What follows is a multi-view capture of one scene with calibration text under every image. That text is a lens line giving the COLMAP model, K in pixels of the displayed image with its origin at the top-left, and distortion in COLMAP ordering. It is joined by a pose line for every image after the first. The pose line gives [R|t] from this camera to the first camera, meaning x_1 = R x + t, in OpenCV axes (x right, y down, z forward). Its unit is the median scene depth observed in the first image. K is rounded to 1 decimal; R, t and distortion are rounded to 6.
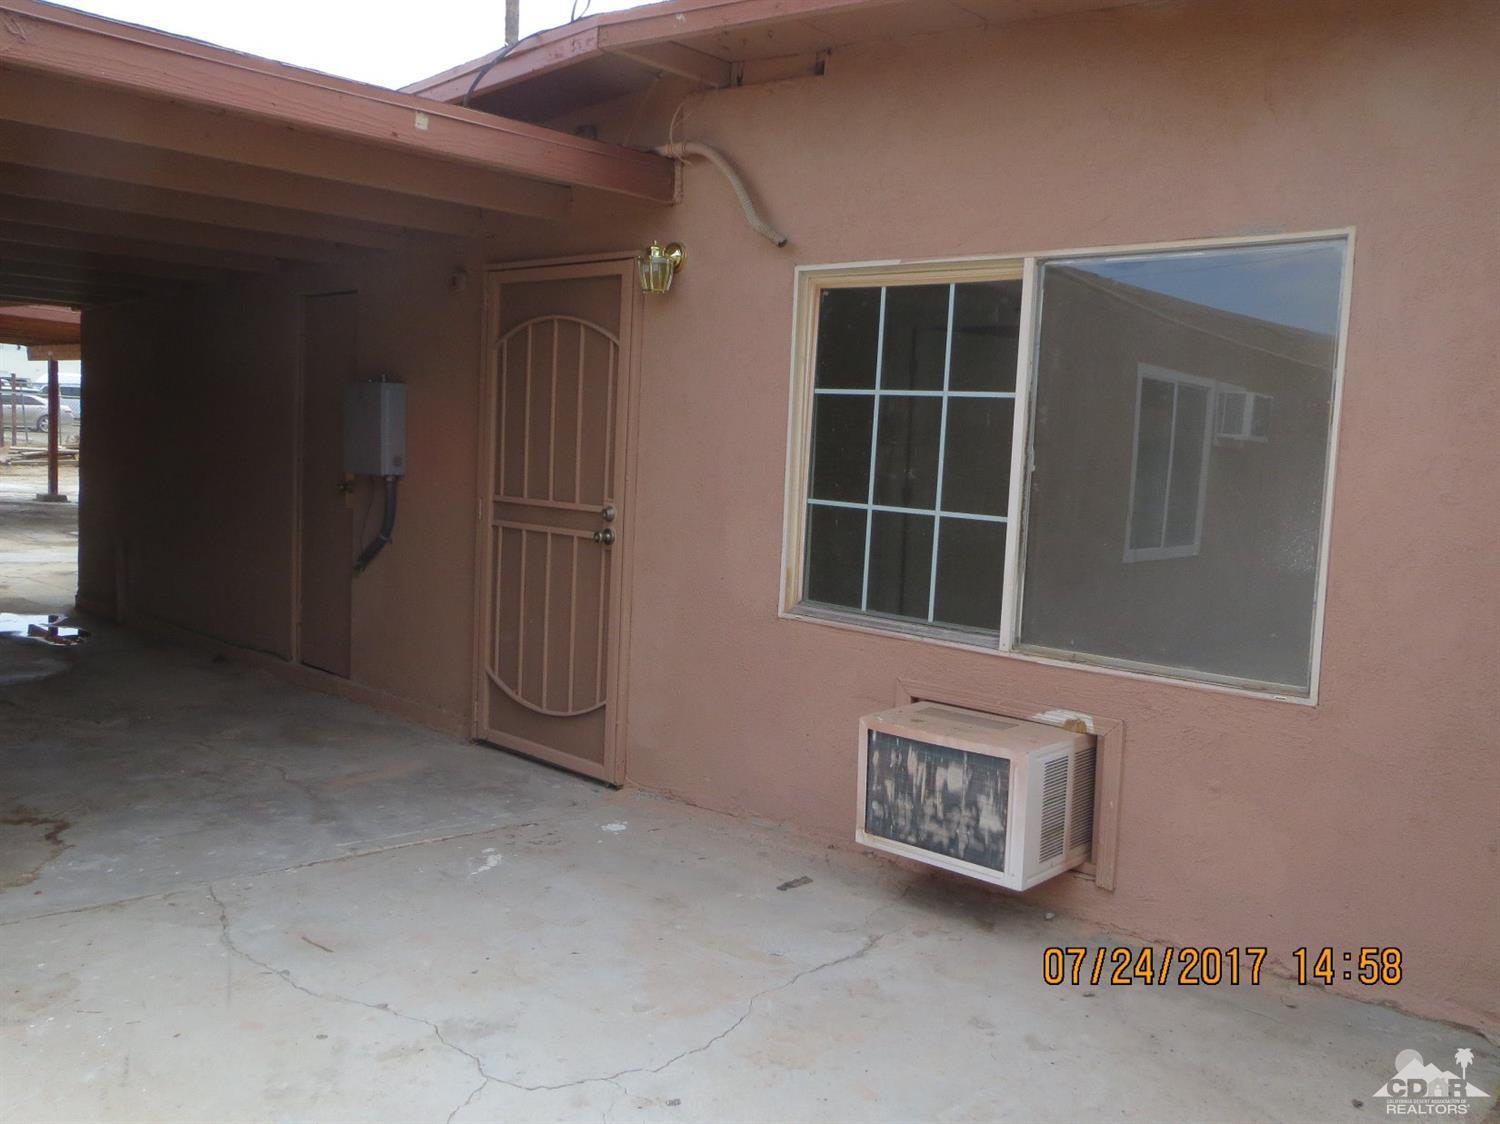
lens RADIAL K [[1244.8, 0, 750.0], [0, 1244.8, 562.0], [0, 0, 1]] dist [-0.030727, 0.009309]
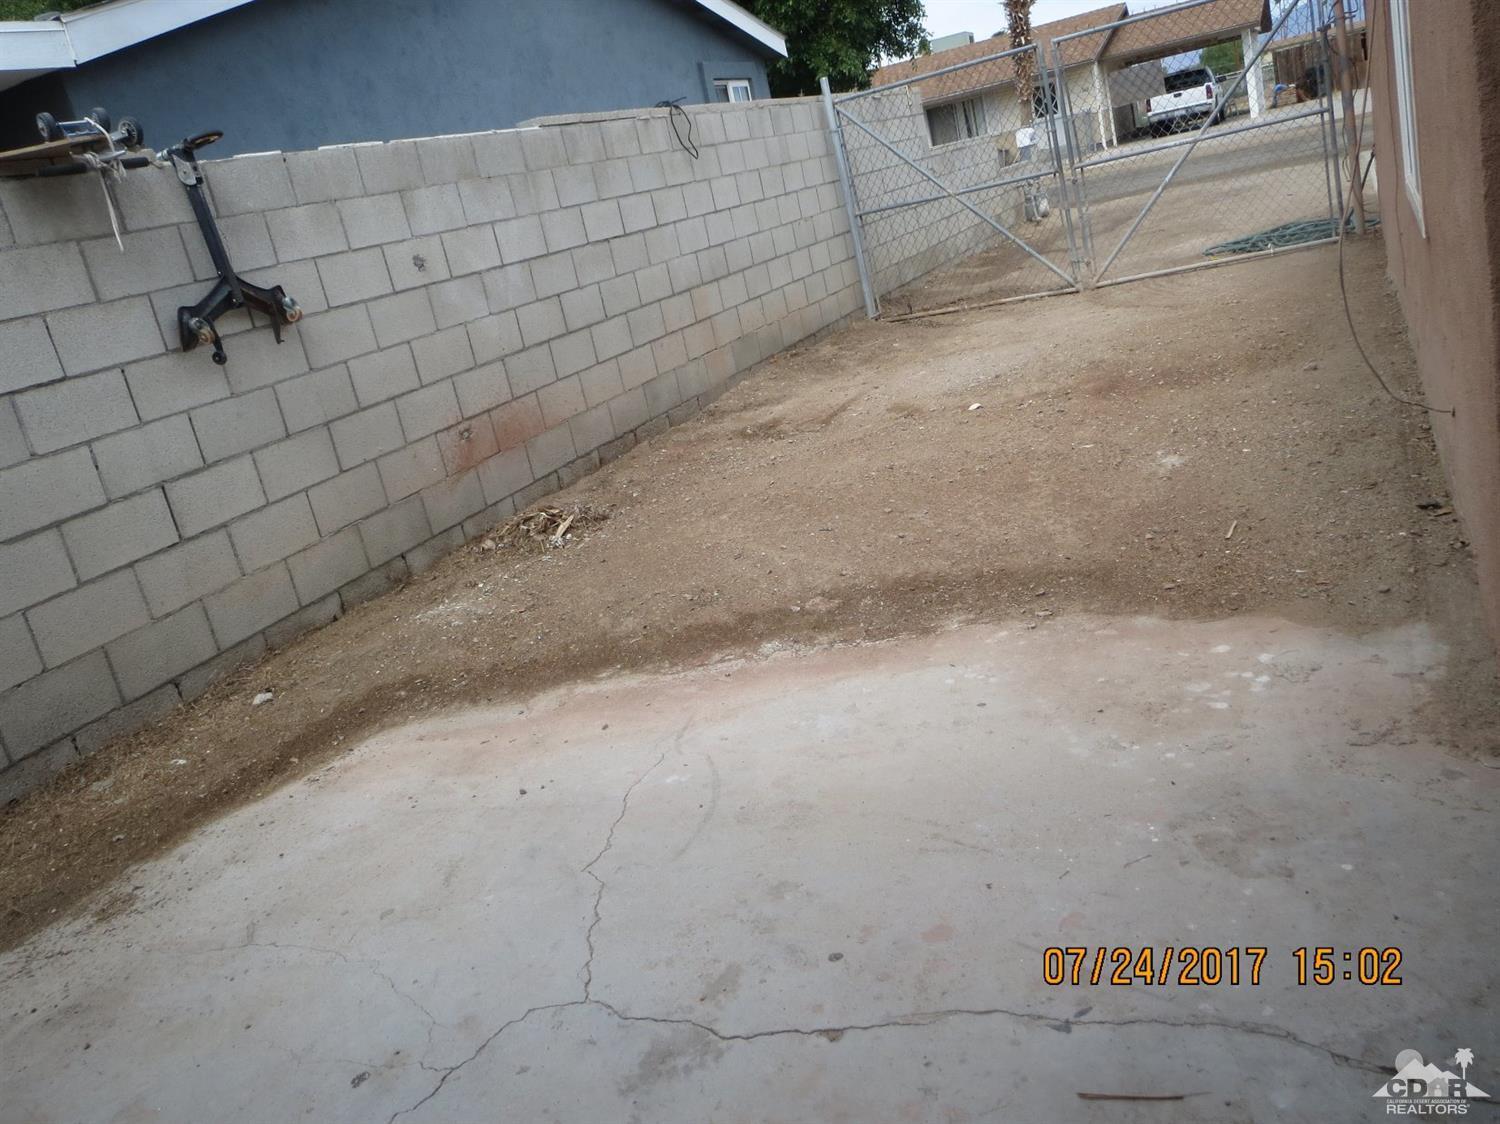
lens RADIAL K [[1244.8, 0, 750.0], [0, 1244.8, 562.0], [0, 0, 1]] dist [-0.030727, 0.009309]
pose [[-0.924360, 0.245235, -0.292264, -0.131634], [0.136909, 0.928242, 0.345866, -0.113011], [0.356110, 0.279691, -0.891604, 1.571866]]
